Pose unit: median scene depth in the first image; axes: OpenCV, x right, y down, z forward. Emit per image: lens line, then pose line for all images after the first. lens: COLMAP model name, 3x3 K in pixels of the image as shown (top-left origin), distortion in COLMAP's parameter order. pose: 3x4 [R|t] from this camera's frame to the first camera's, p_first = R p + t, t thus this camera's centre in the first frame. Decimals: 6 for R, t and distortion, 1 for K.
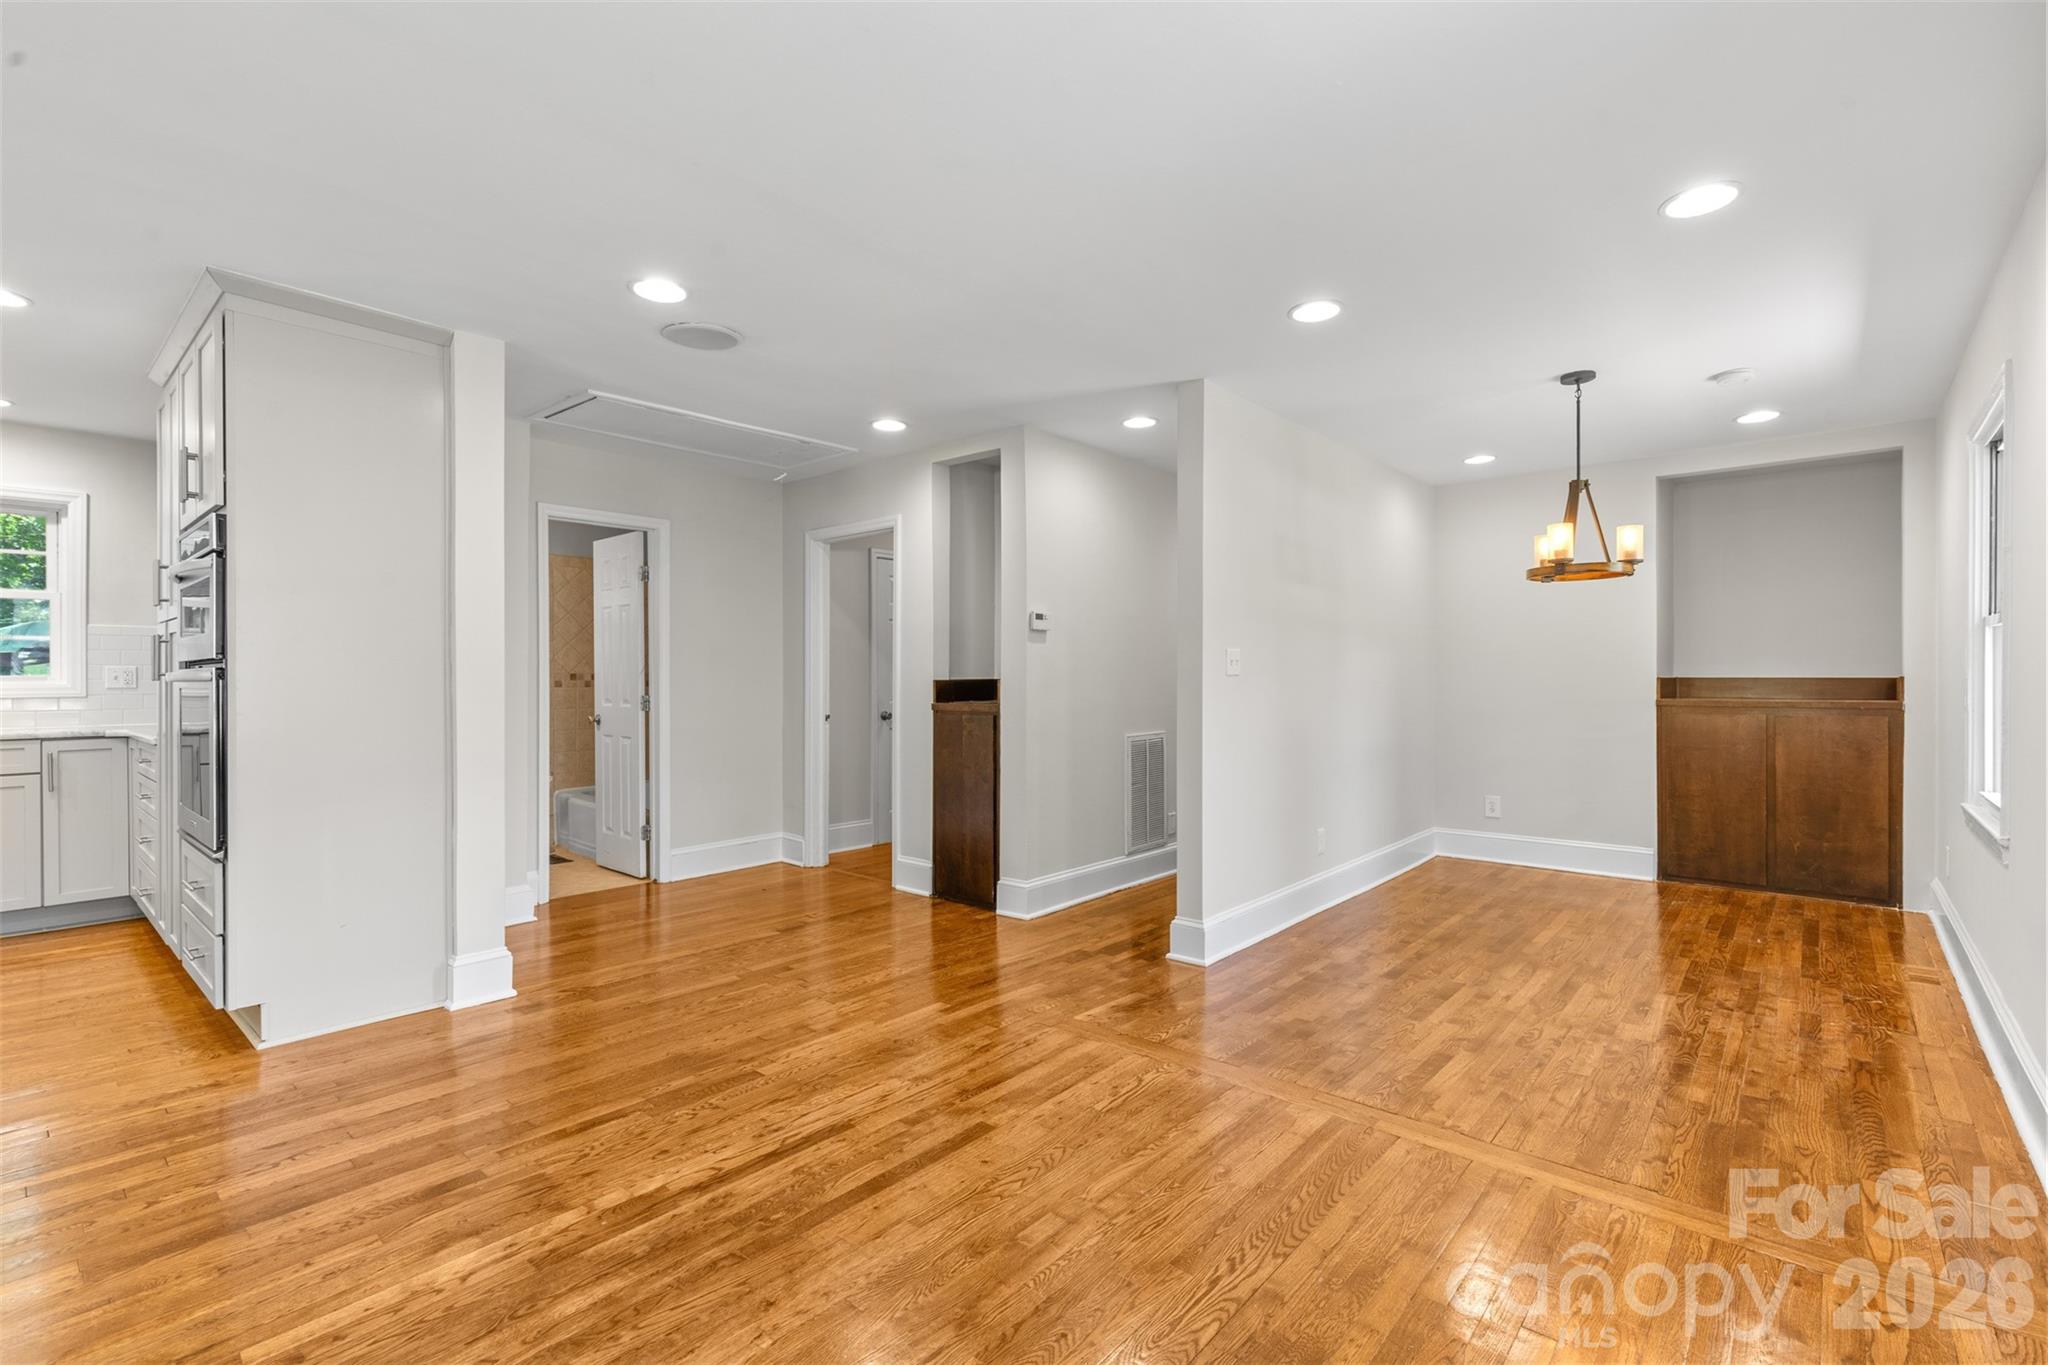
lens RADIAL K [[915.3, 0, 1032.8], [0, 915.3, 684.5], [0, 0, 1]] dist [0.002941, 0.001045]
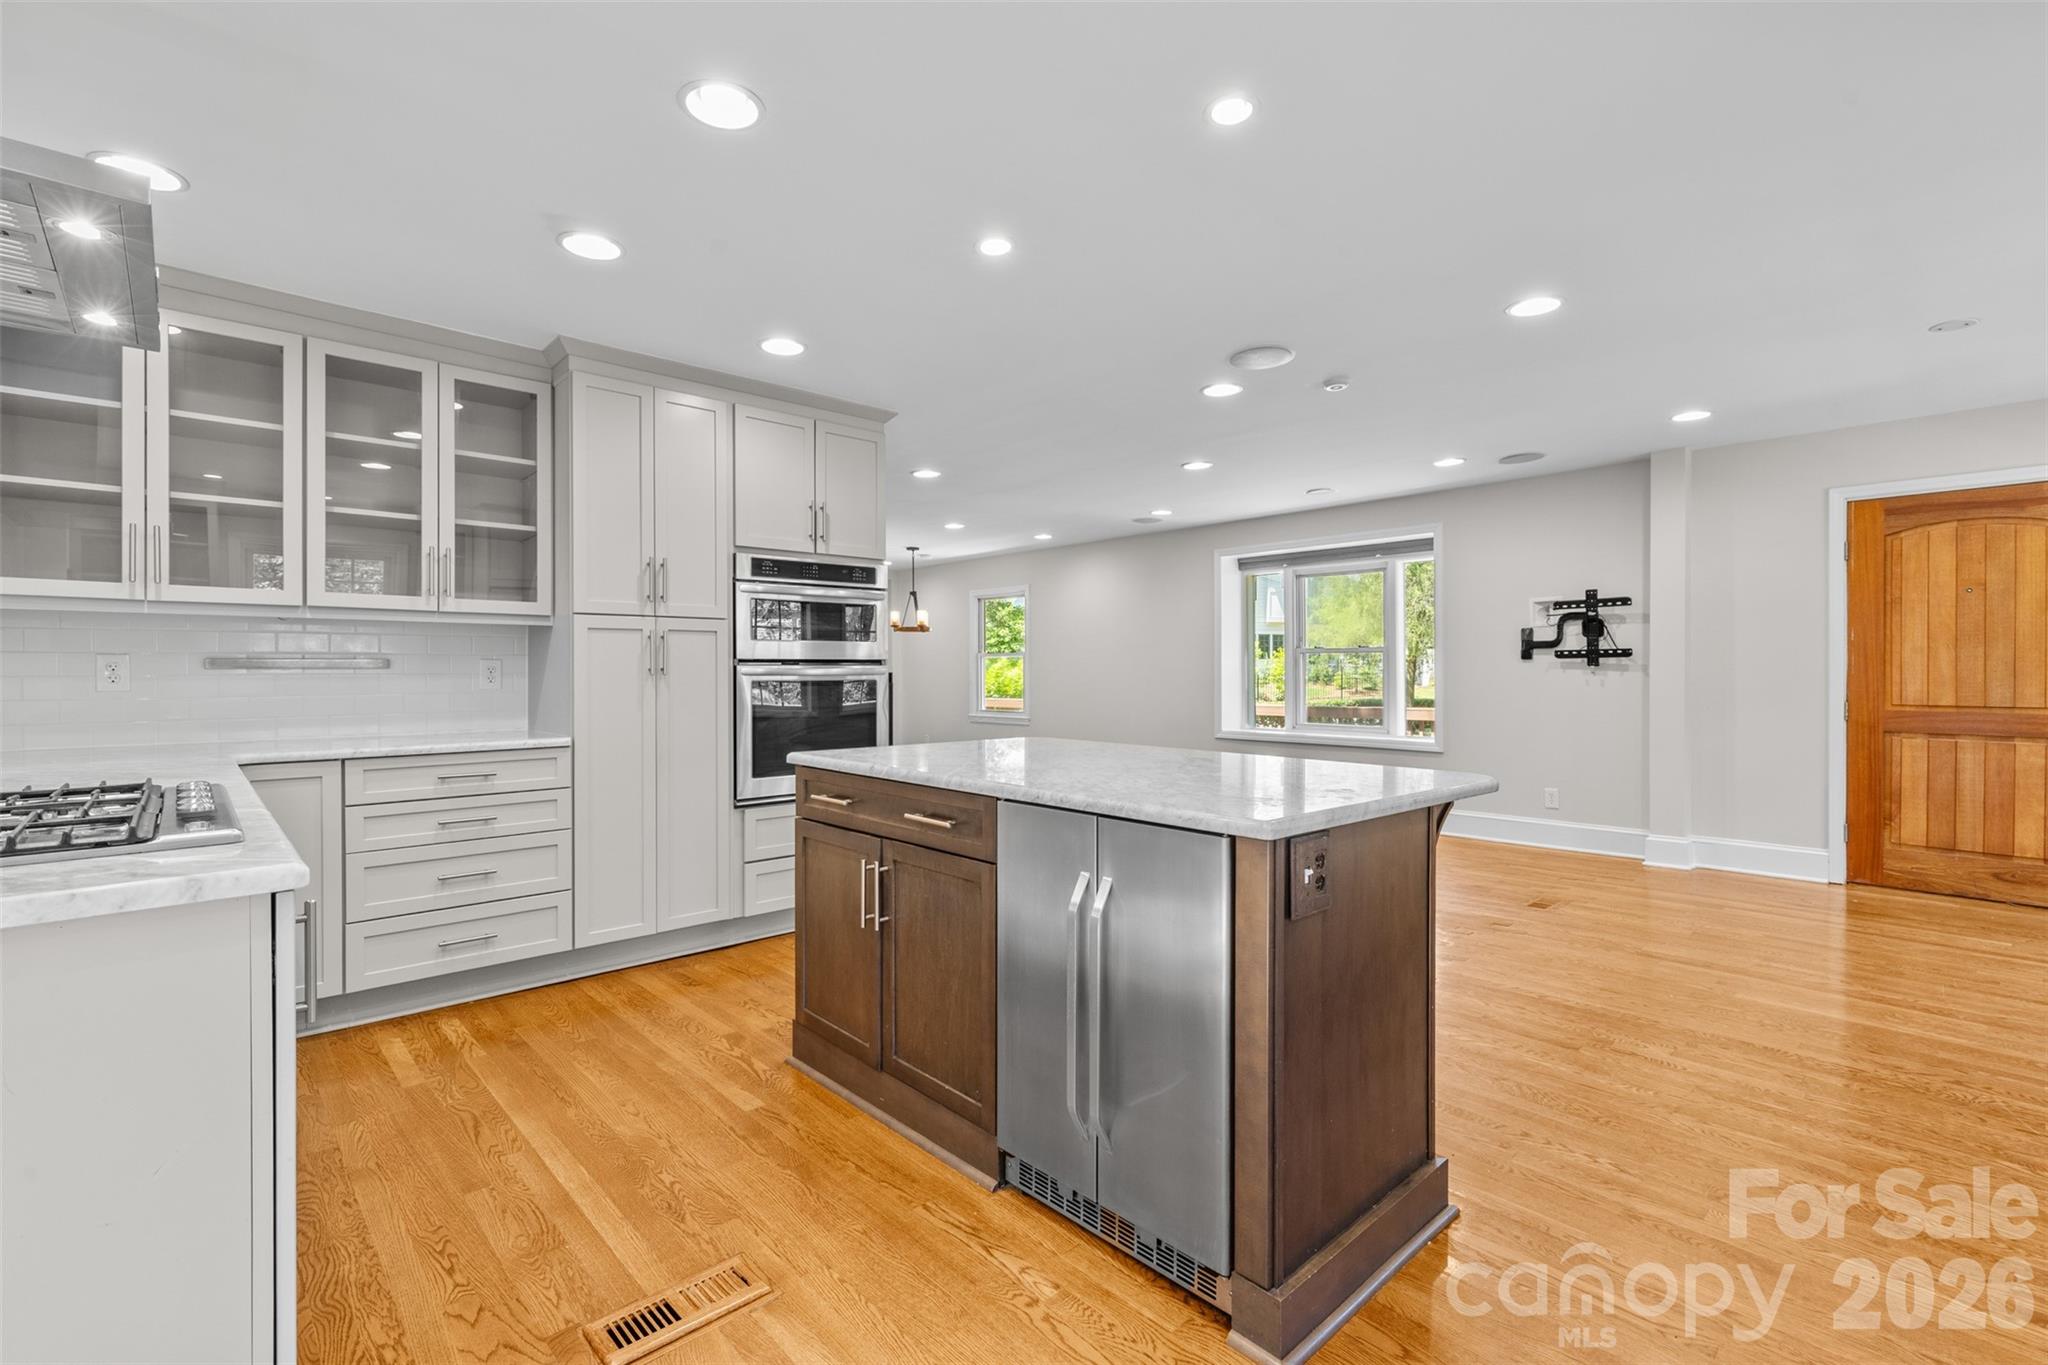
lens RADIAL K [[915.3, 0, 1016.3], [0, 915.3, 672.6], [0, 0, 1]] dist [0.002941, 0.001045]
pose [[0.126030, 0.000842, 0.992026, -1.450000], [0.009474, 0.999953, -0.002053, -0.001102], [-0.991981, 0.009657, 0.126016, 0.355662]]
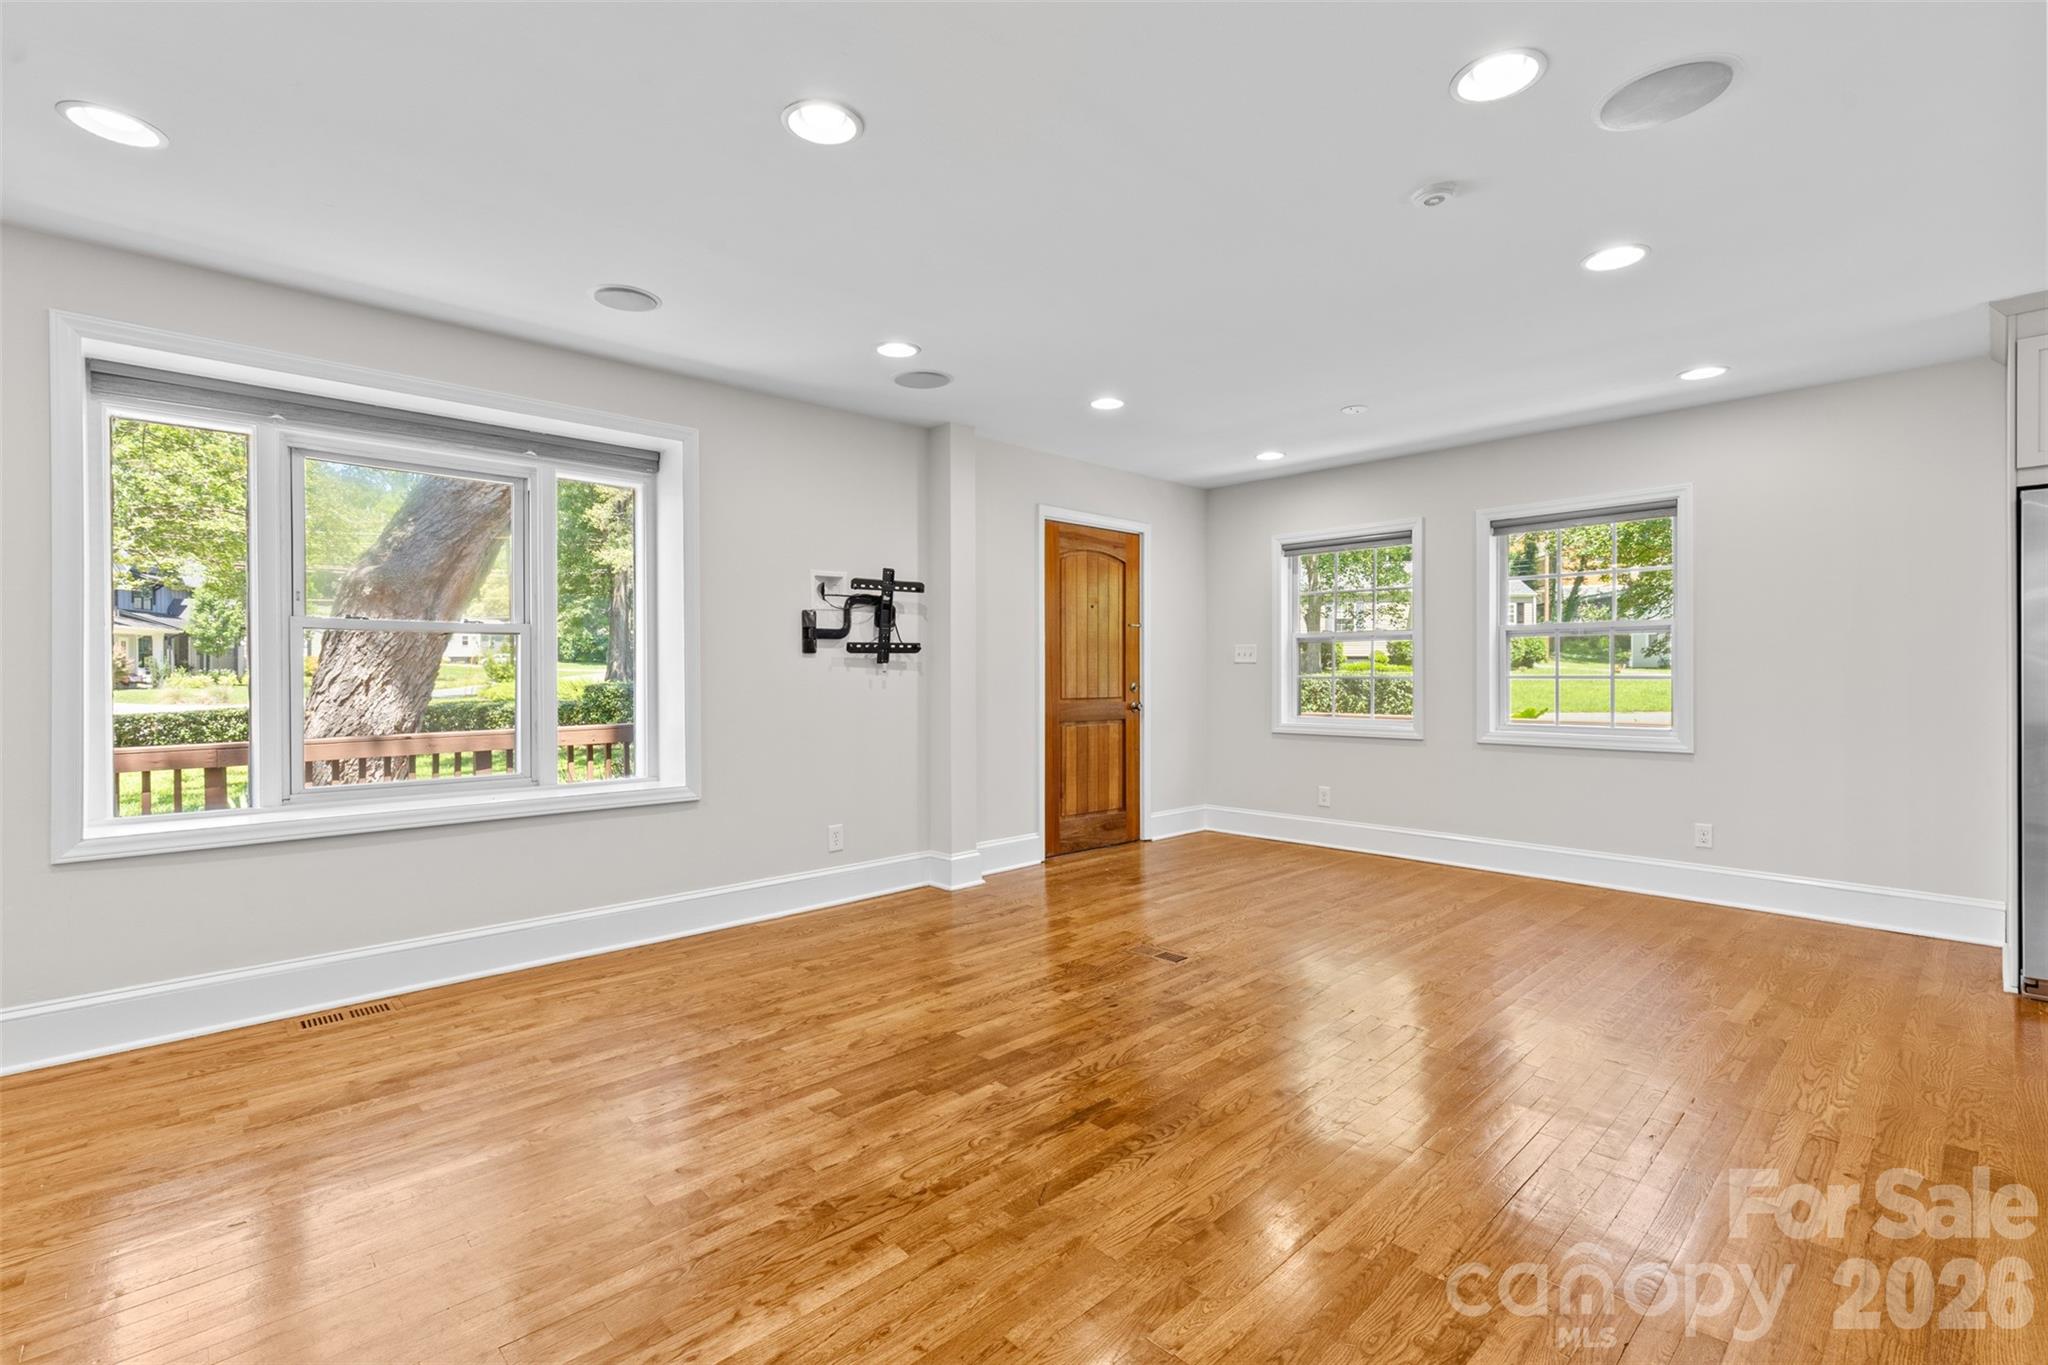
lens RADIAL K [[915.3, 0, 1028.0], [0, 915.3, 679.2], [0, 0, 1]] dist [0.002941, 0.001045]
pose [[-0.994798, 0.005525, 0.101720, -0.385022], [0.006783, 0.999905, 0.012028, 0.001299], [-0.101644, 0.012655, -0.994740, 0.717645]]
